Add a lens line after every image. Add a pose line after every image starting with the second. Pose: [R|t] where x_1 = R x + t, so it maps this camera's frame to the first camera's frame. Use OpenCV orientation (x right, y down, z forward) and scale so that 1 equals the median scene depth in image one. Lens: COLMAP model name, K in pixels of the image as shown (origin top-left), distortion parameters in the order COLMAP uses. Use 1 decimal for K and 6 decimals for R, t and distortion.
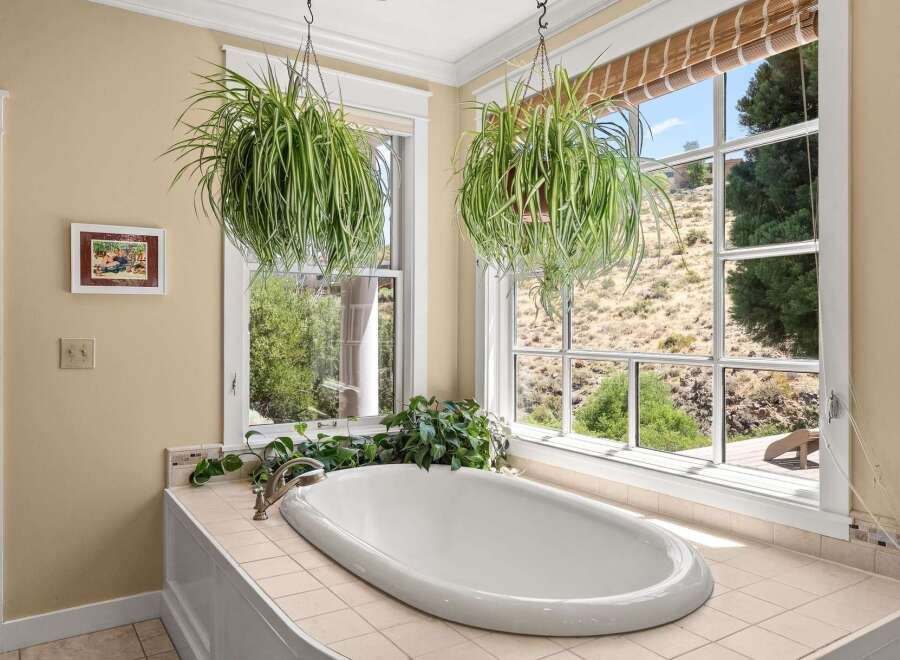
lens RADIAL K [[662.0, 0, 449.8], [0, 662.0, 316.5], [0, 0, 1]] dist [-0.003055, -0.000613]
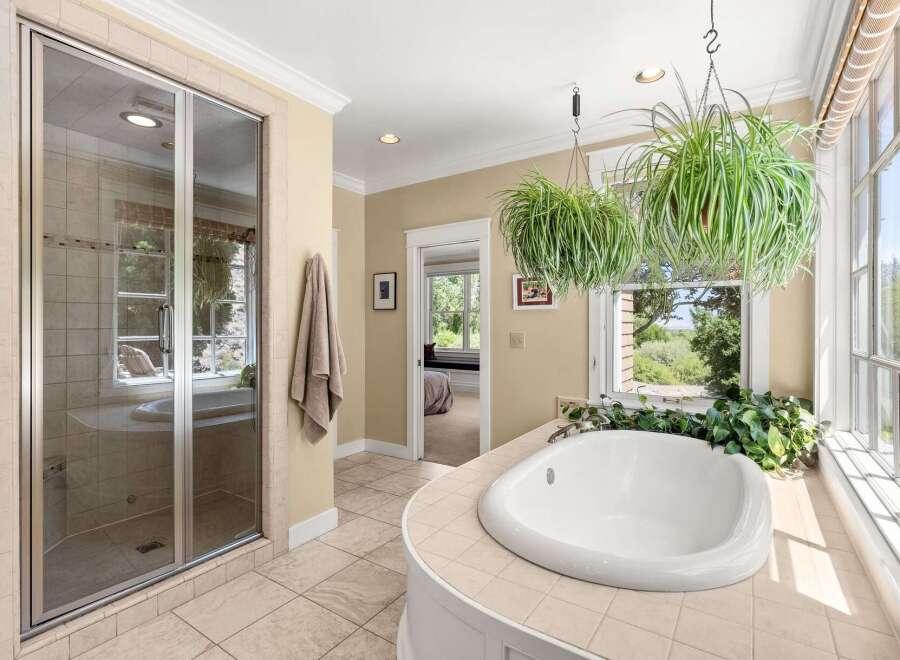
lens RADIAL K [[450.7, 0, 451.9], [0, 450.7, 322.4], [0, 0, 1]] dist [-0.001991, 0.000473]
pose [[0.391541, -0.003686, -0.920153, 0.585952], [0.011233, 0.999937, 0.000775, -0.000892], [0.920092, -0.010639, 0.391558, 0.286801]]
